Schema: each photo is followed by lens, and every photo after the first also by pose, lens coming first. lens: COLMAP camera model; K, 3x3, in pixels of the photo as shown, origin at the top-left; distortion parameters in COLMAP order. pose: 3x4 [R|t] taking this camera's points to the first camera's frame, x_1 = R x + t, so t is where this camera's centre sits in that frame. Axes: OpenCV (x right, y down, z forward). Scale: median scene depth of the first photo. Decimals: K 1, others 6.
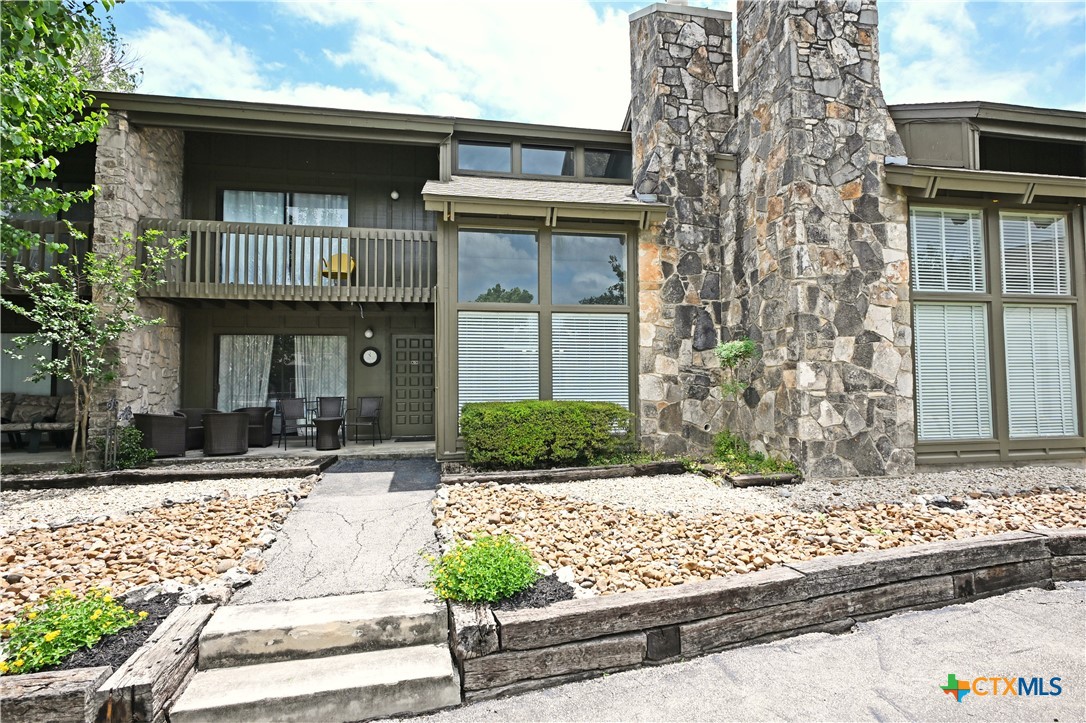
lens RADIAL K [[542.2, 0, 544.6], [0, 542.2, 362.2], [0, 0, 1]] dist [-0.000069, 0.000001]
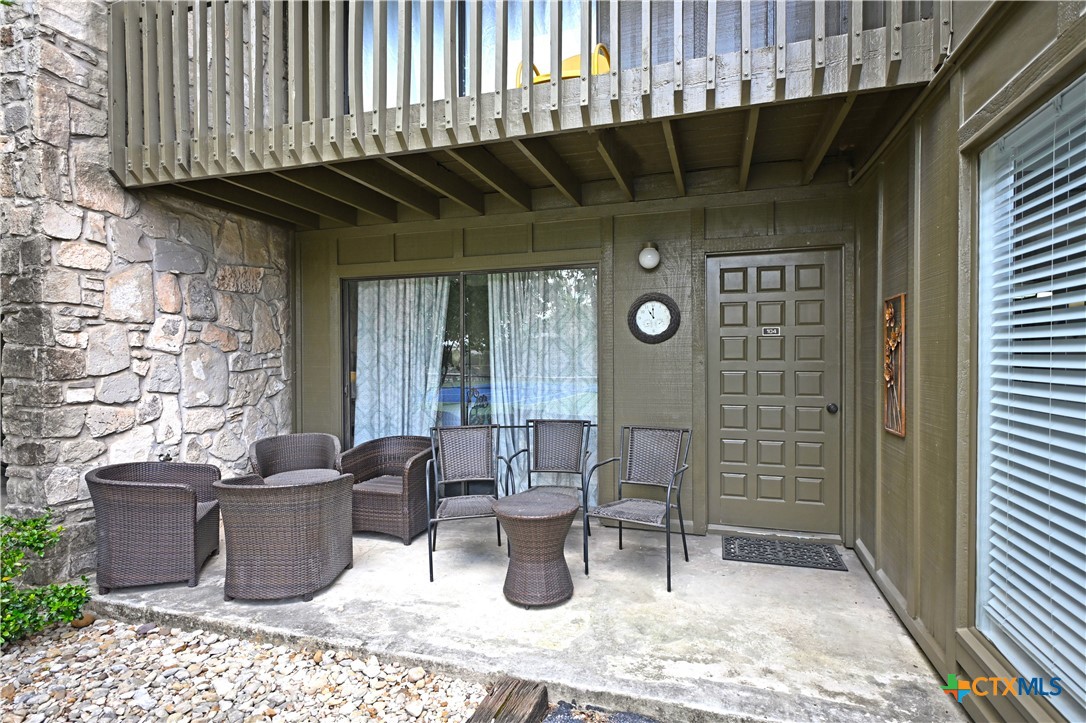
lens RADIAL K [[542.2, 0, 542.7], [0, 542.2, 359.7], [0, 0, 1]] dist [-0.000069, 0.000001]
pose [[0.882935, 0.007830, -0.469430, -0.211483], [0.018019, 0.998559, 0.050547, -0.001579], [0.469149, -0.053088, 0.881522, 0.627800]]
